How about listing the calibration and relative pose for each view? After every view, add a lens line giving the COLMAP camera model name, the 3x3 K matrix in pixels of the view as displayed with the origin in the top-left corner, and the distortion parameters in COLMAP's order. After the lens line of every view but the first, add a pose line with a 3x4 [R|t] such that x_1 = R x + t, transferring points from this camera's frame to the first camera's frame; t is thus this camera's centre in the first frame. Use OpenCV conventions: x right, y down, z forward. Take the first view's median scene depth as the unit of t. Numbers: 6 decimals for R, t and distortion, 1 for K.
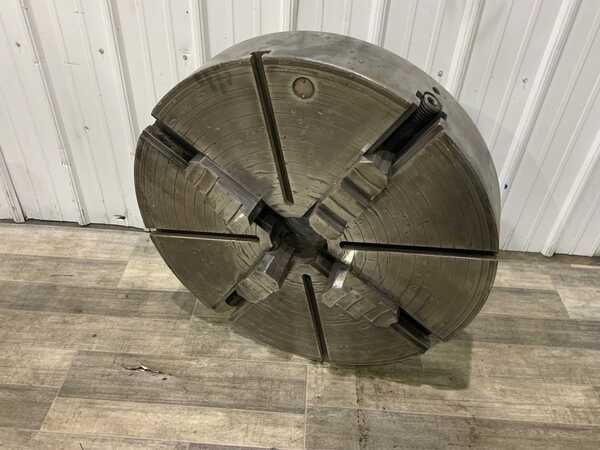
lens RADIAL K [[499.1, 0, 300.0], [0, 499.1, 225.0], [0, 0, 1]] dist [0.011101, -0.055762]
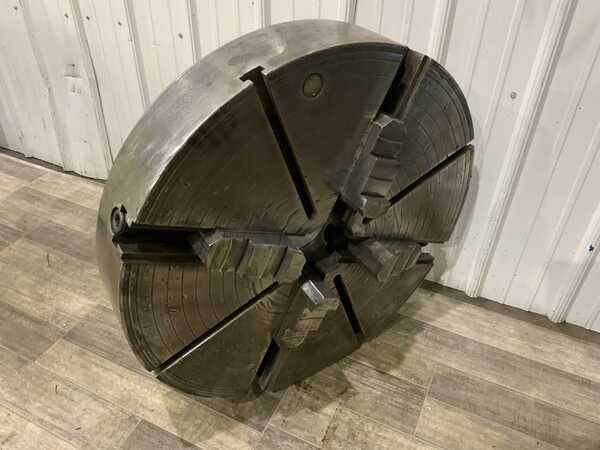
lens RADIAL K [[499.1, 0, 300.0], [0, 499.1, 225.0], [0, 0, 1]] dist [0.011101, -0.055762]
pose [[0.921070, 0.208366, -0.328958, 0.288699], [-0.225319, 0.974187, -0.013823, 0.002912], [0.317586, 0.086852, 0.944243, 0.116668]]
